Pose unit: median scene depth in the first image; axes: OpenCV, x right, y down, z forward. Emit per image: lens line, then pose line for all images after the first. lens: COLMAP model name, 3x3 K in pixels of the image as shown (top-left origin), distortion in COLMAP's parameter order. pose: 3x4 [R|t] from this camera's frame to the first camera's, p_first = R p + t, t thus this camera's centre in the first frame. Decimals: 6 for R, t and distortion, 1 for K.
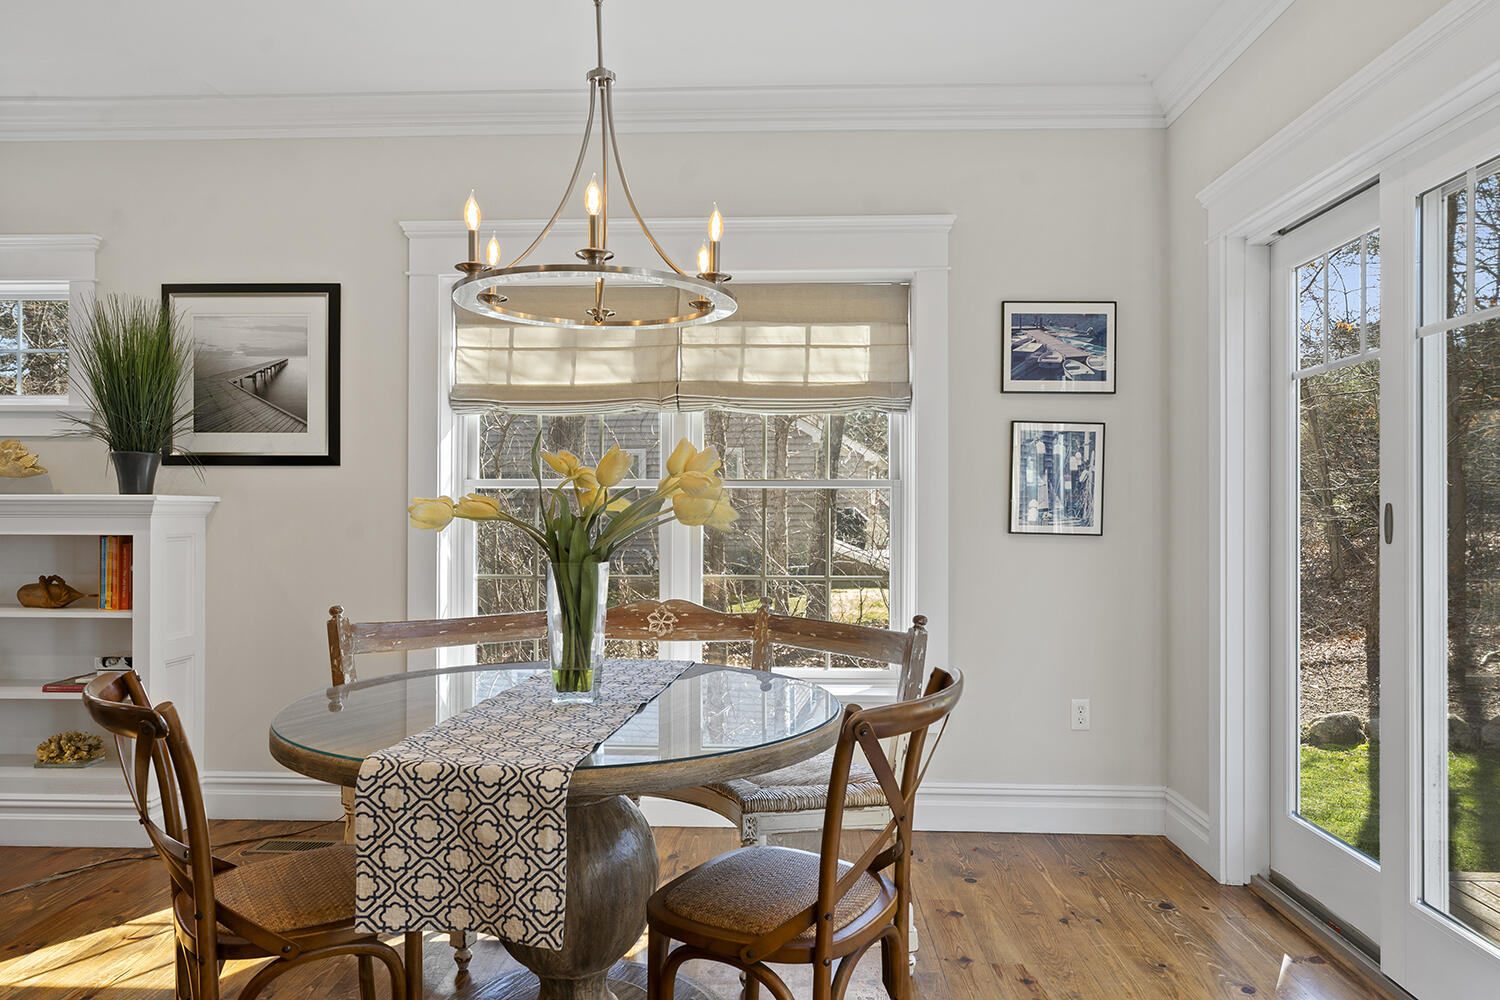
lens RADIAL K [[977.8, 0, 750.0], [0, 977.8, 500.0], [0, 0, 1]] dist [-0.000373, 0.000879]
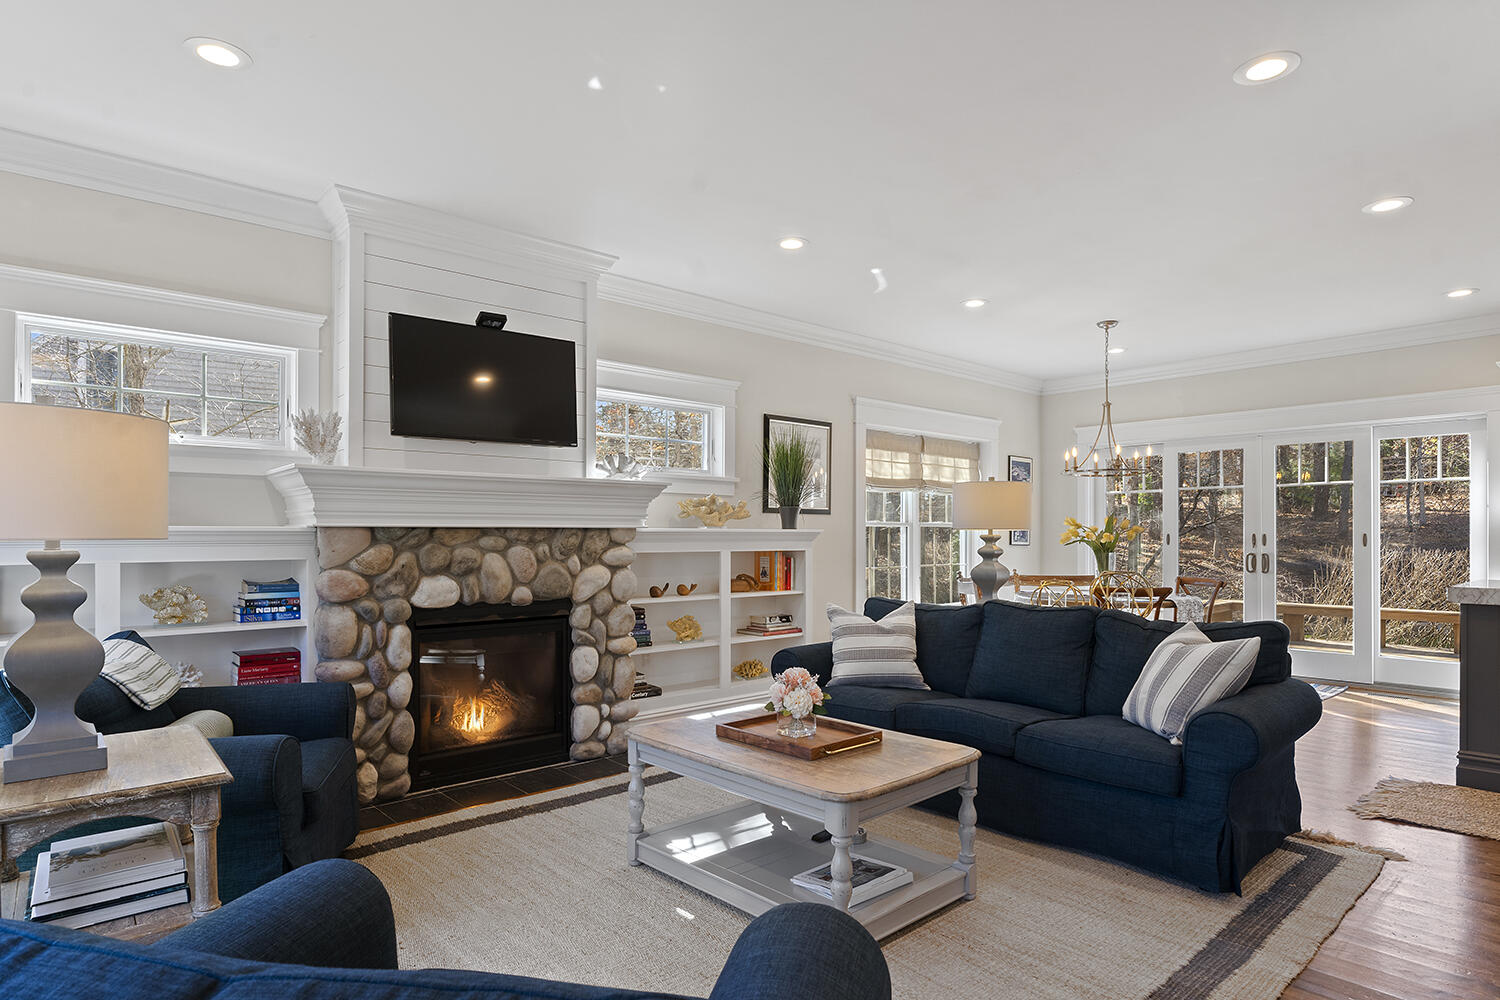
lens RADIAL K [[840.2, 0, 752.1], [0, 840.2, 532.2], [0, 0, 1]] dist [-0.001058, -0.000084]
pose [[0.712169, 0.000146, 0.702008, -1.786897], [-0.004853, 0.999977, 0.004715, -0.007308], [-0.701992, -0.006765, 0.712153, -0.104488]]
